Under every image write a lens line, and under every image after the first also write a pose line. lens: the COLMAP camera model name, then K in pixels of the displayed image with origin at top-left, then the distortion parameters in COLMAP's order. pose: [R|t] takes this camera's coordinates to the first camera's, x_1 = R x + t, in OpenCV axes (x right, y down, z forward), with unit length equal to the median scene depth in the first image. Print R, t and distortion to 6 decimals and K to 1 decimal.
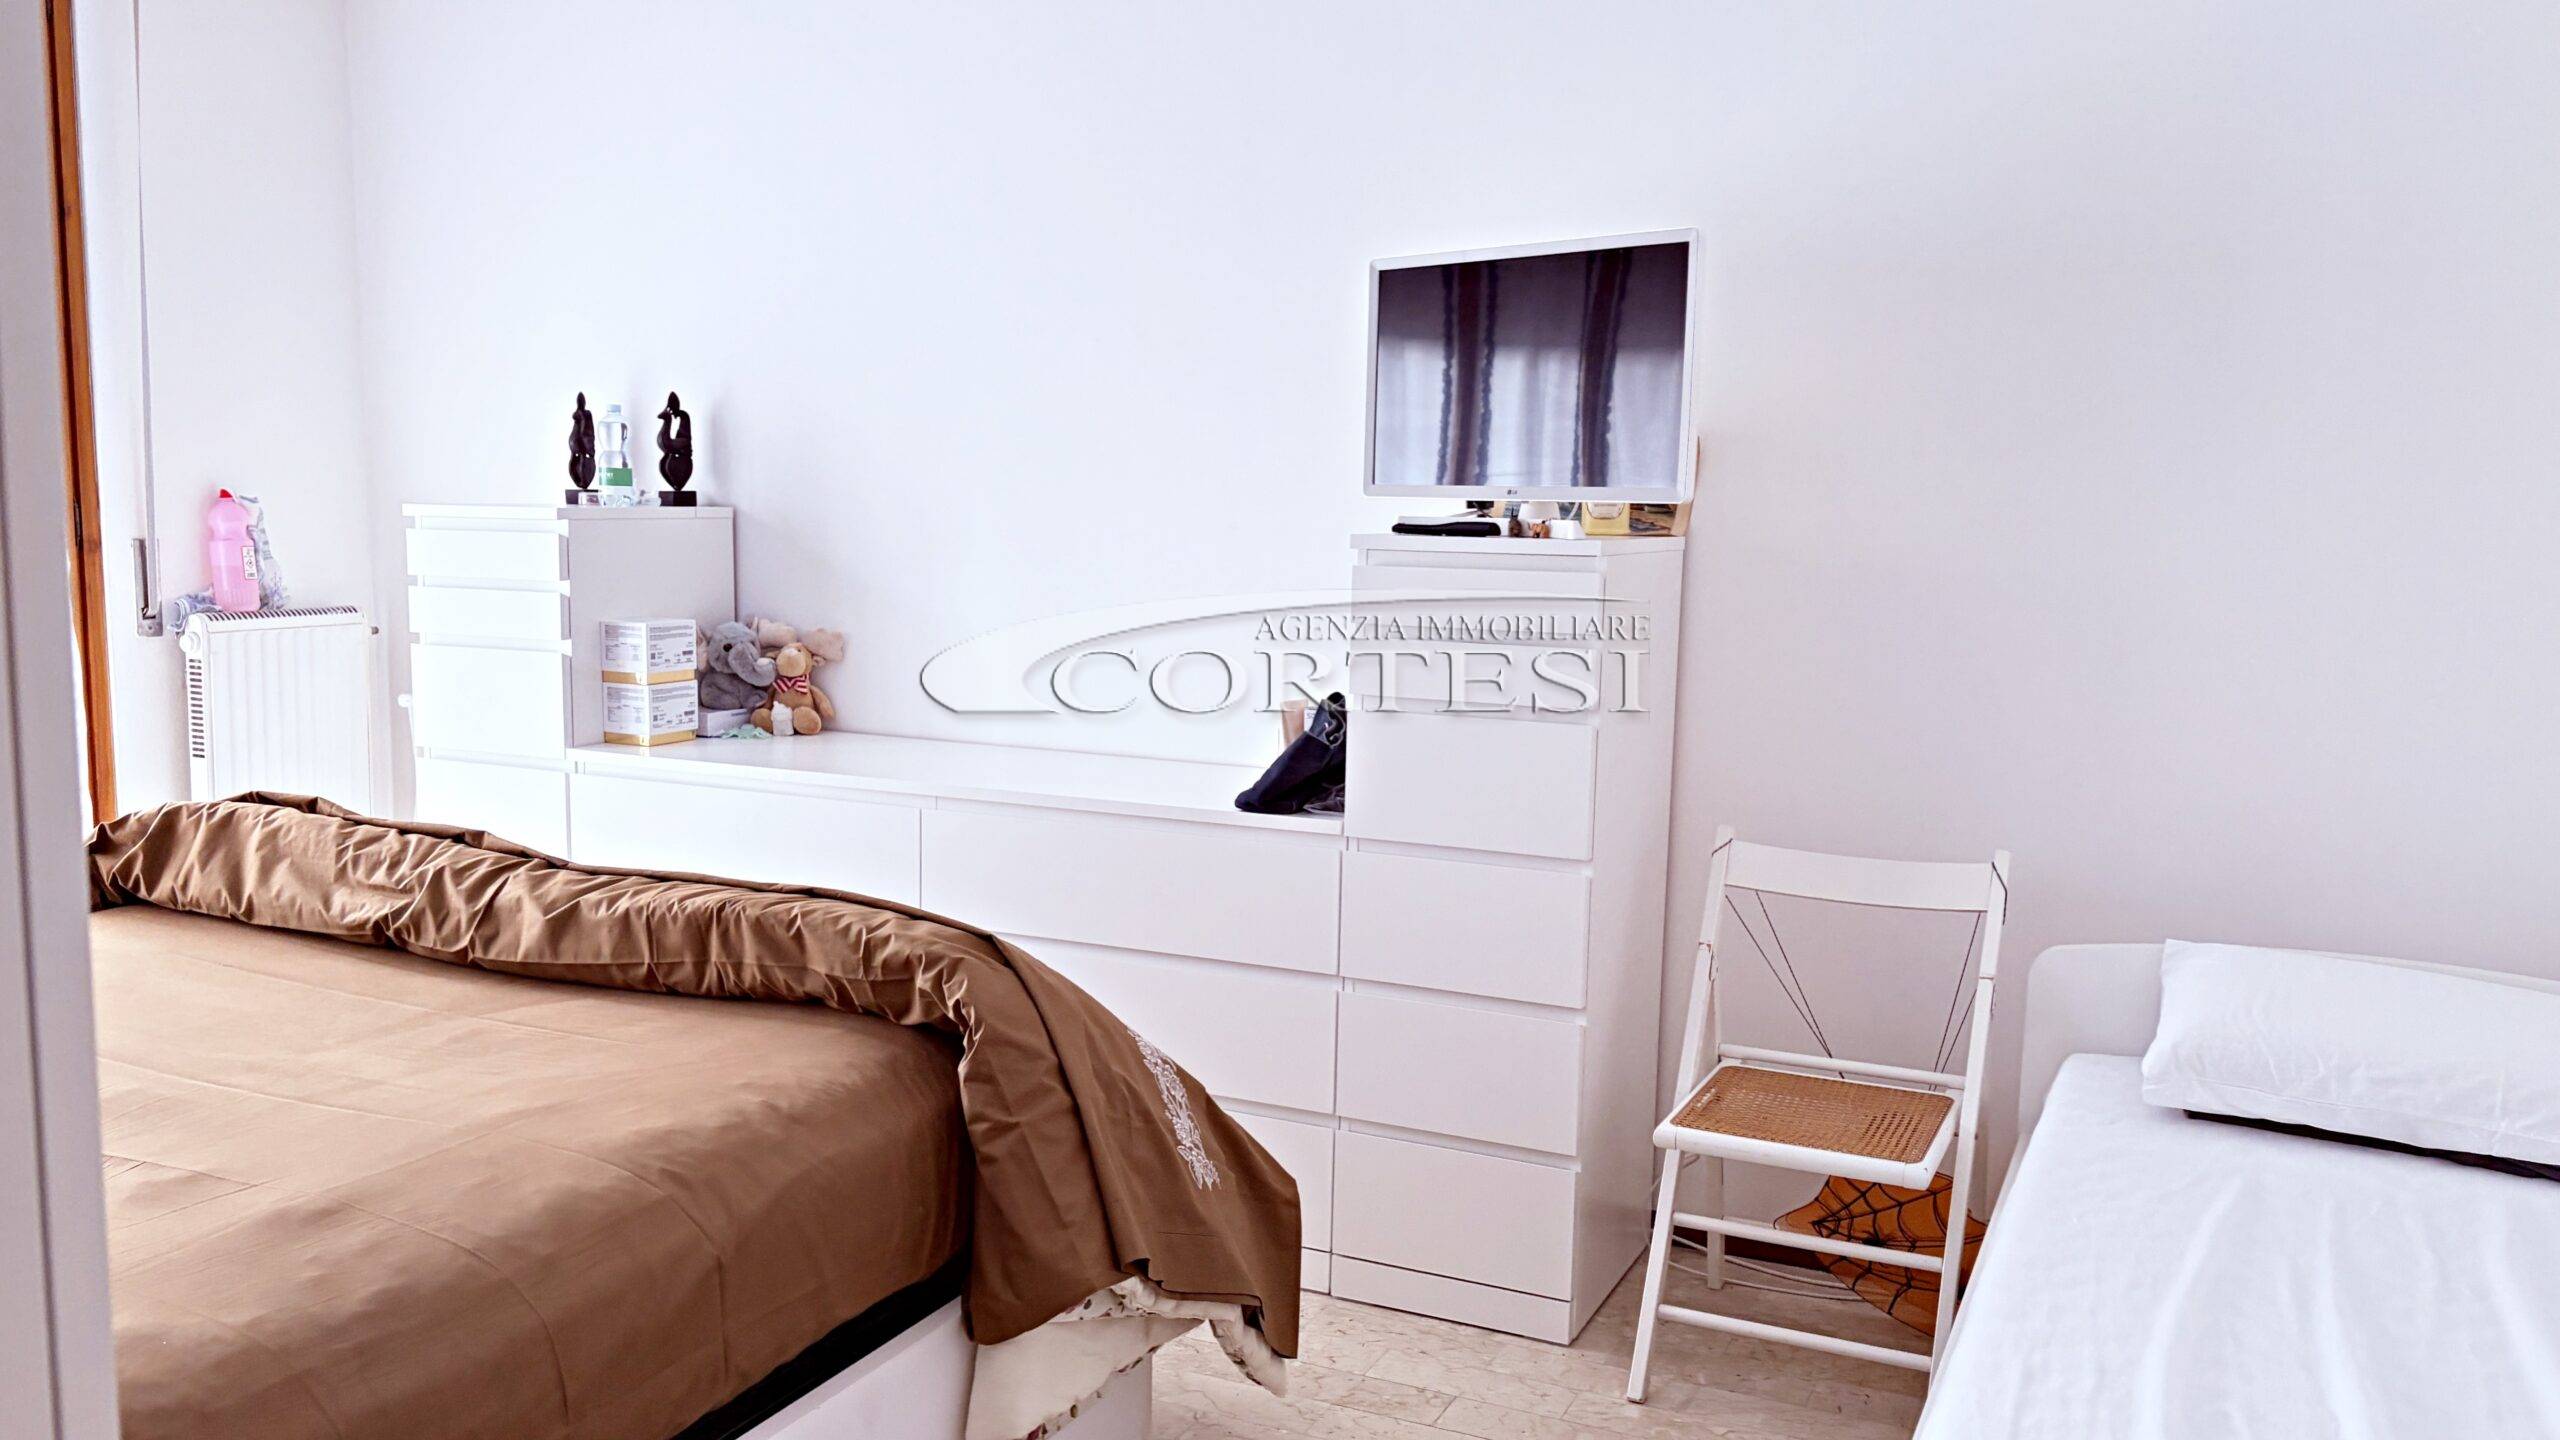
lens RADIAL K [[1977.6, 0, 1278.0], [0, 1977.6, 724.1], [0, 0, 1]] dist [0.016481, -0.005528]
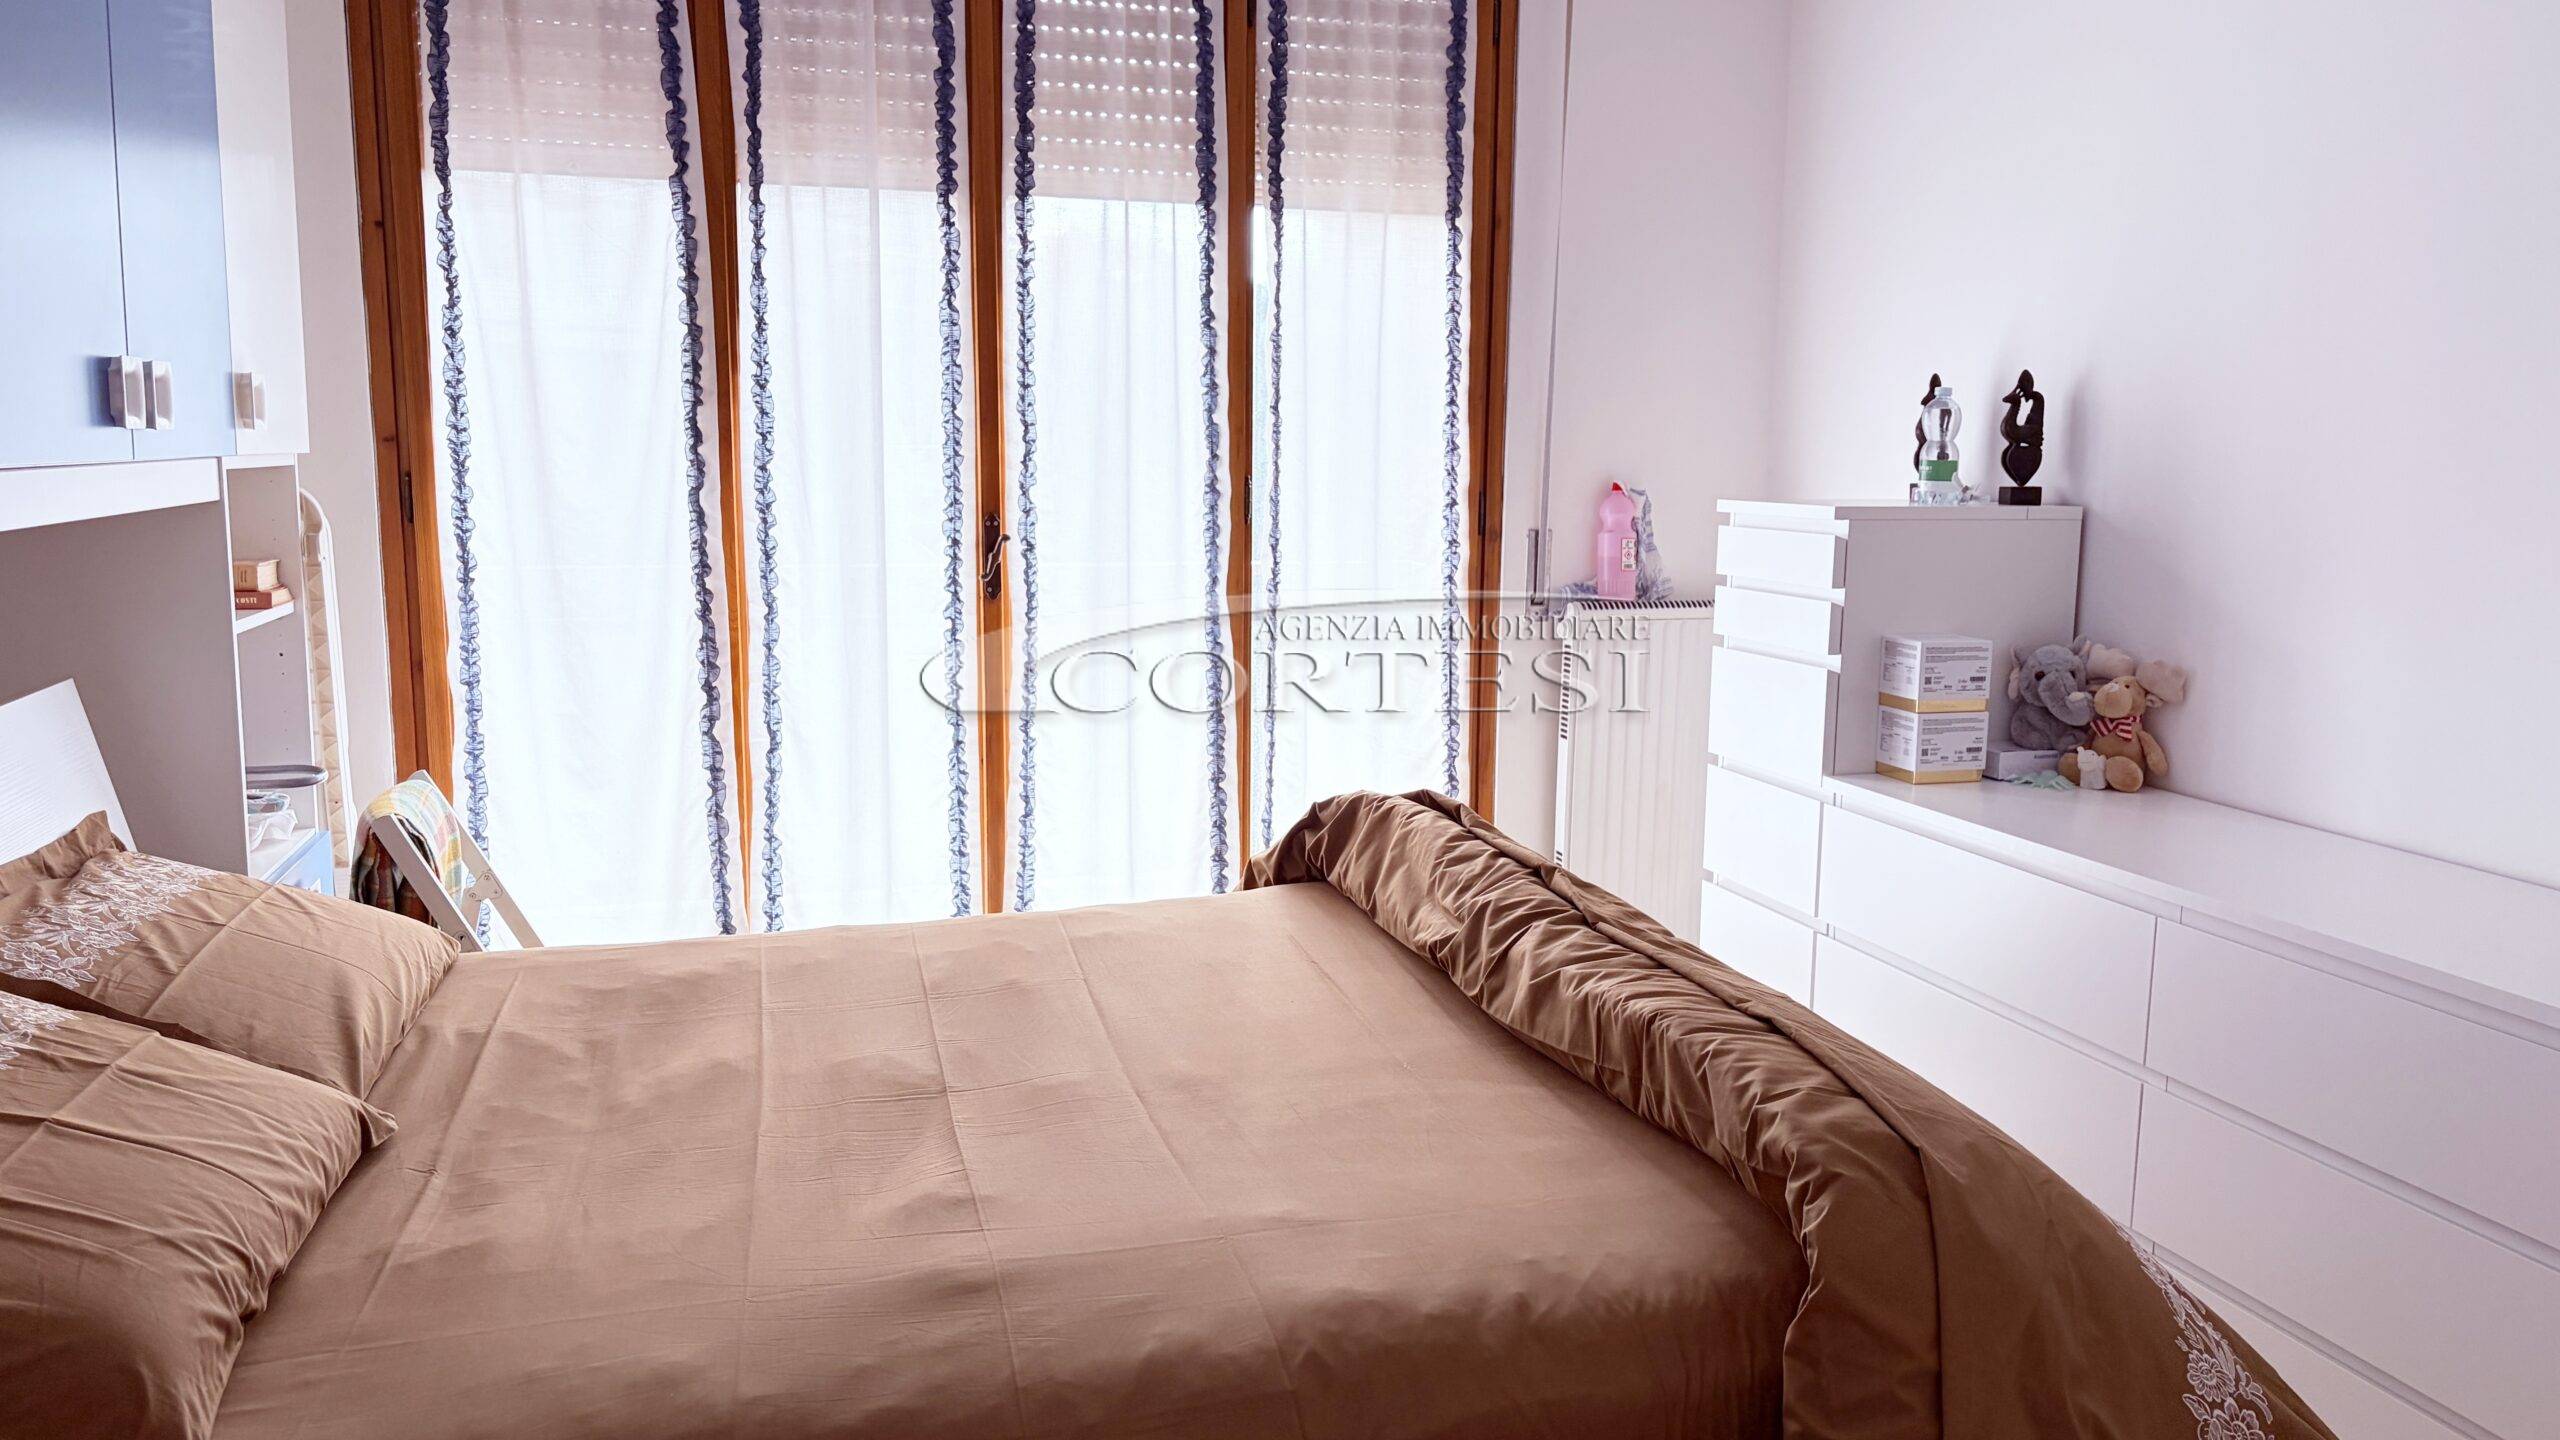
lens RADIAL K [[1909.3, 0, 1280.7], [0, 1909.3, 762.7], [0, 0, 1]] dist [0.009105, -0.002141]
pose [[0.669269, 0.115502, -0.733988, 0.107093], [-0.091404, 0.993139, 0.072938, -0.032765], [0.737376, 0.018274, 0.675235, 0.225372]]
